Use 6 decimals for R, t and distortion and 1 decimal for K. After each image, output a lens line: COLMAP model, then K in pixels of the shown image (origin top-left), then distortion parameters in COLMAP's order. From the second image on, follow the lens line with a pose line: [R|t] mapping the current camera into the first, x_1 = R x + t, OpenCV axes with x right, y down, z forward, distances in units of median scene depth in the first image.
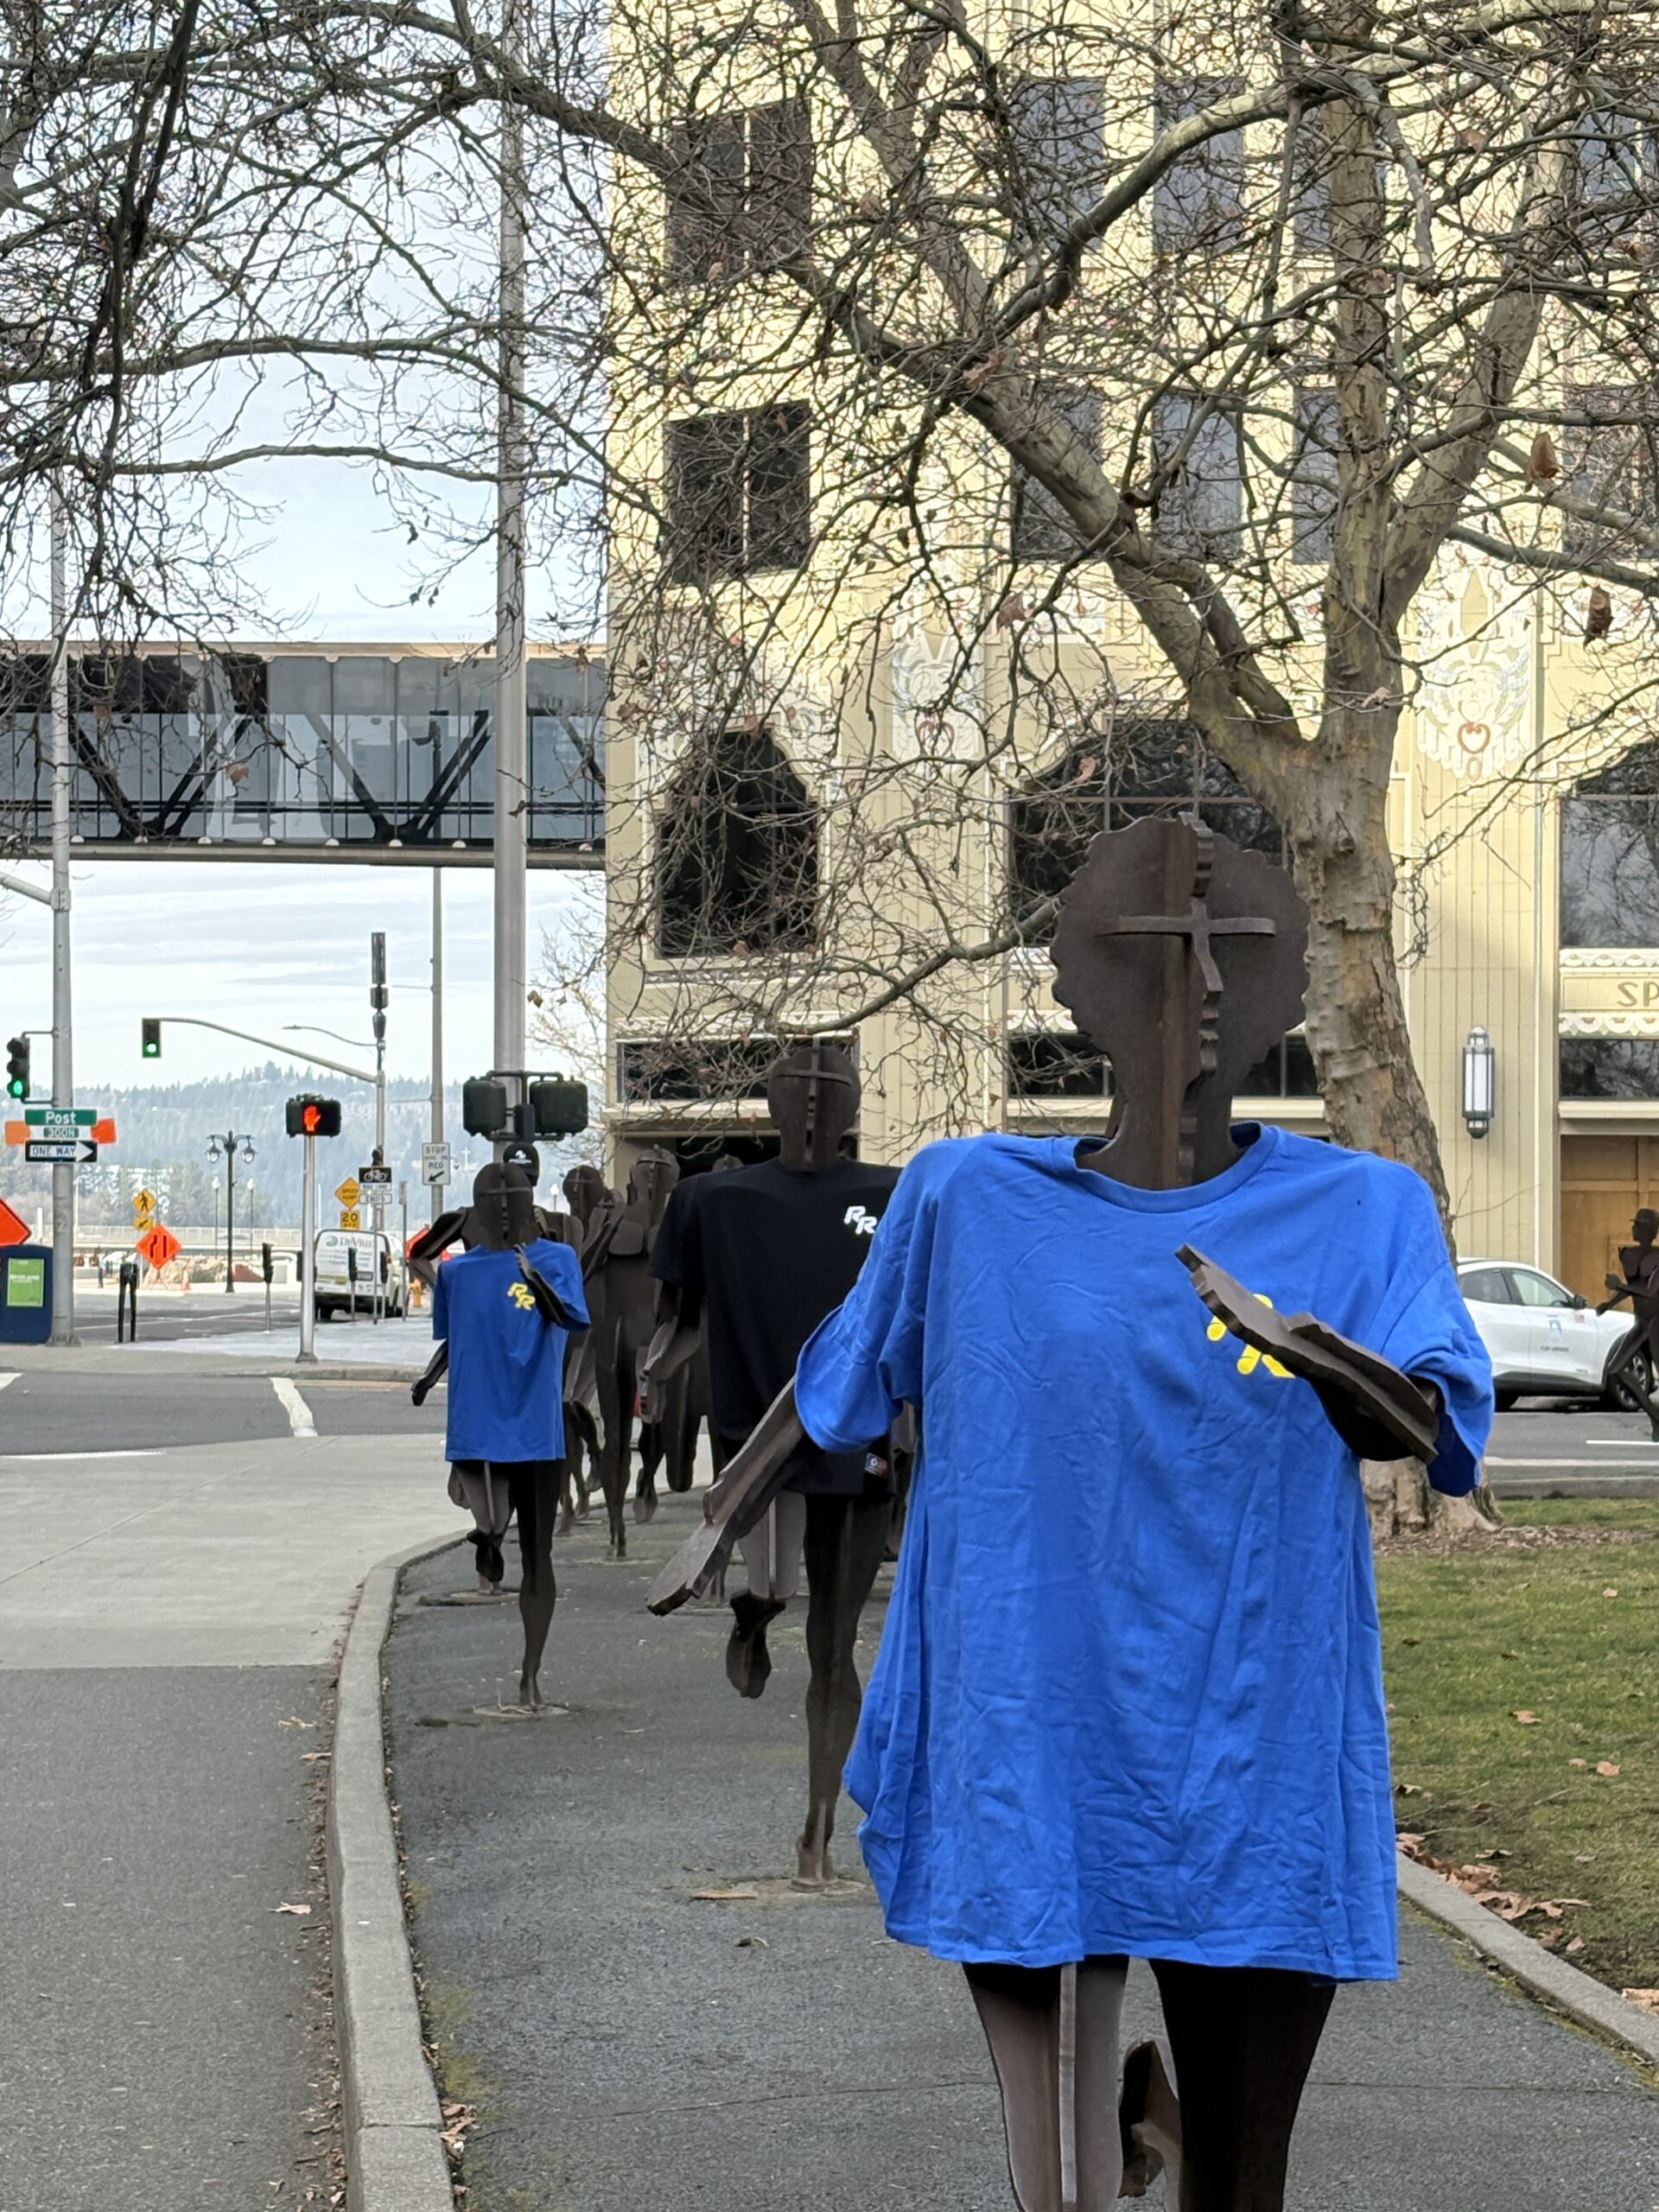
lens RADIAL K [[4801.5, 0, 826.9], [0, 4801.5, 1119.7], [0, 0, 1]] dist [0.245423, 0.000000]
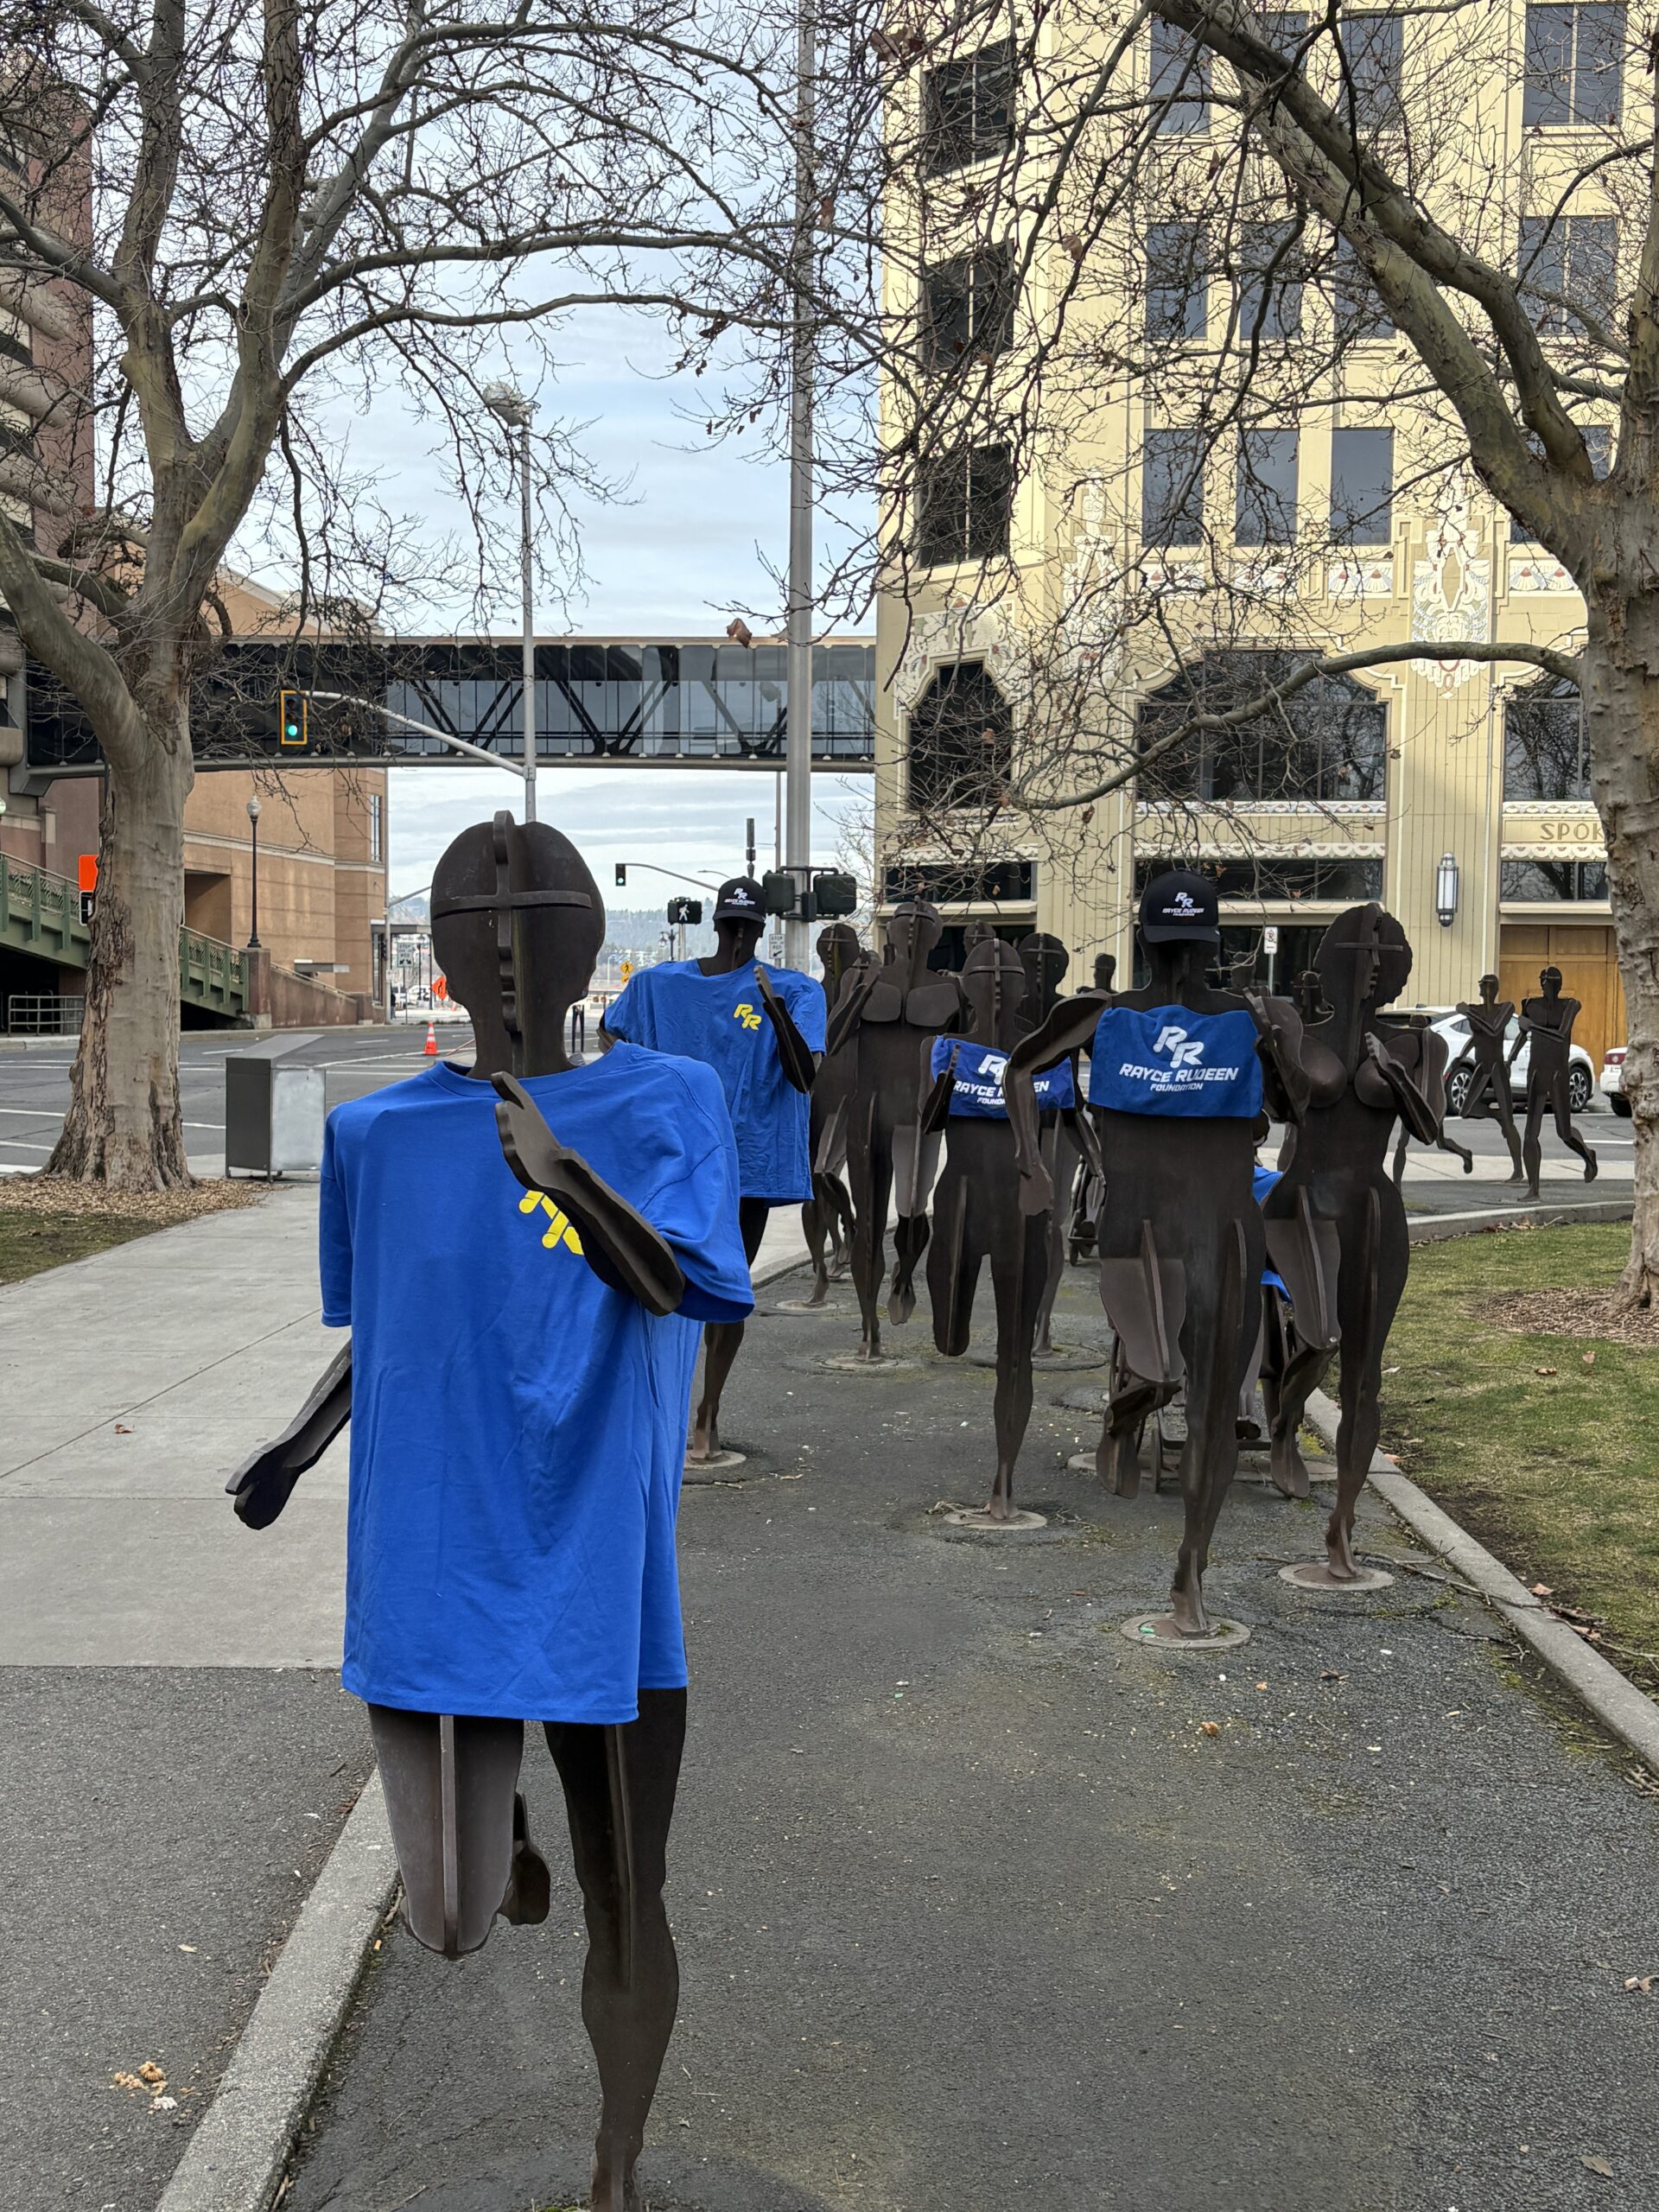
lens RADIAL K [[2383.7, 0, 790.9], [0, 2383.7, 1107.9], [0, 0, 1]] dist [0.072956, 0.000000]
pose [[0.996614, 0.009057, -0.081716, -0.009010], [-0.002875, 0.997145, 0.075462, 0.004484], [0.082166, -0.074972, 0.993795, 0.225304]]
